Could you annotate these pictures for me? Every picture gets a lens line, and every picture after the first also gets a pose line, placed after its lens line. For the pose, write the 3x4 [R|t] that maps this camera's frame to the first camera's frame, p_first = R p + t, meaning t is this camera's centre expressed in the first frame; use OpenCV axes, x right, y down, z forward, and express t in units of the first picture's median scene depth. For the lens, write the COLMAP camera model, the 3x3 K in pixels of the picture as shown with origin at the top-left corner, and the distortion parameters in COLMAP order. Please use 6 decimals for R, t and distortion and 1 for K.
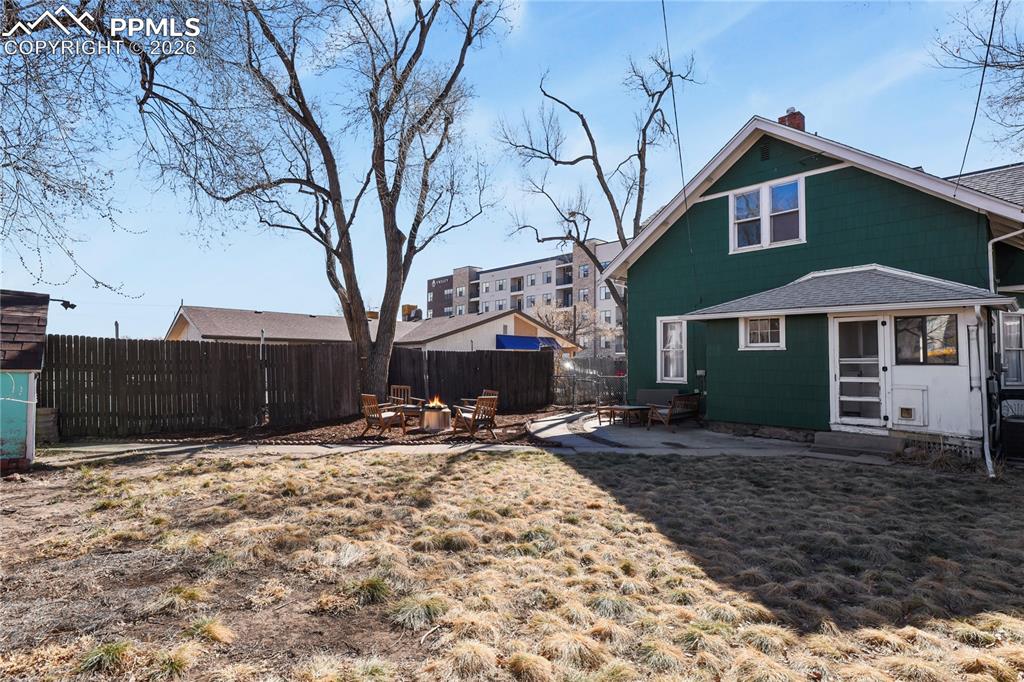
lens RADIAL K [[501.3, 0, 514.0], [0, 501.3, 342.5], [0, 0, 1]] dist [-0.016724, -0.000741]
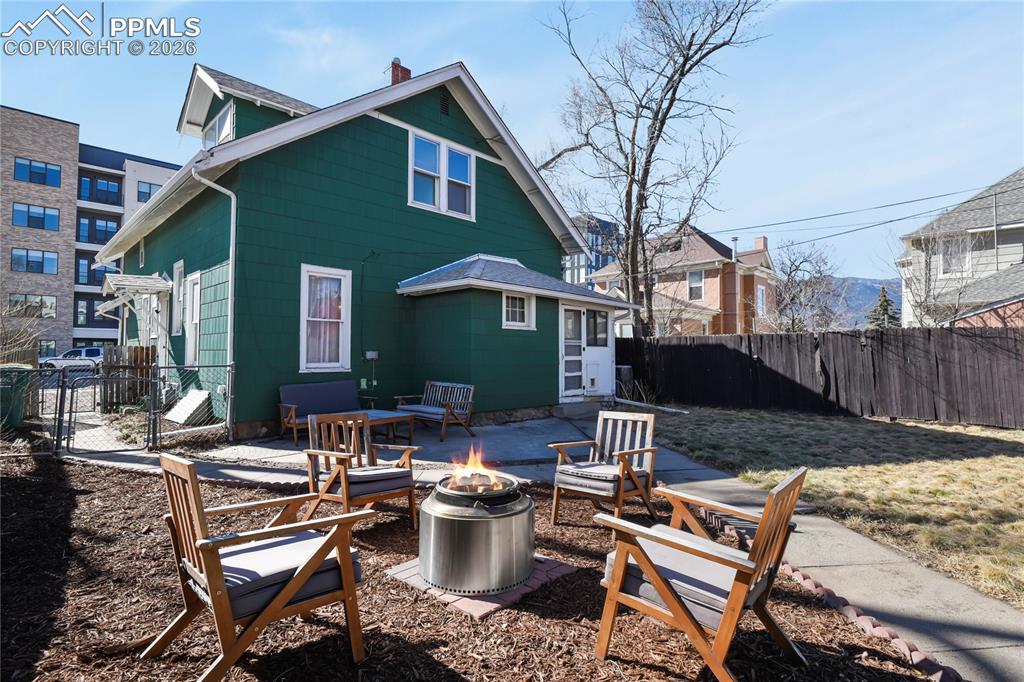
lens RADIAL K [[501.3, 0, 514.0], [0, 501.3, 342.5], [0, 0, 1]] dist [-0.016724, -0.000741]
pose [[-0.050587, 0.015957, 0.998592, -0.406629], [-0.048065, 0.998675, -0.018393, 0.052831], [-0.997562, -0.048928, -0.049753, 0.958385]]
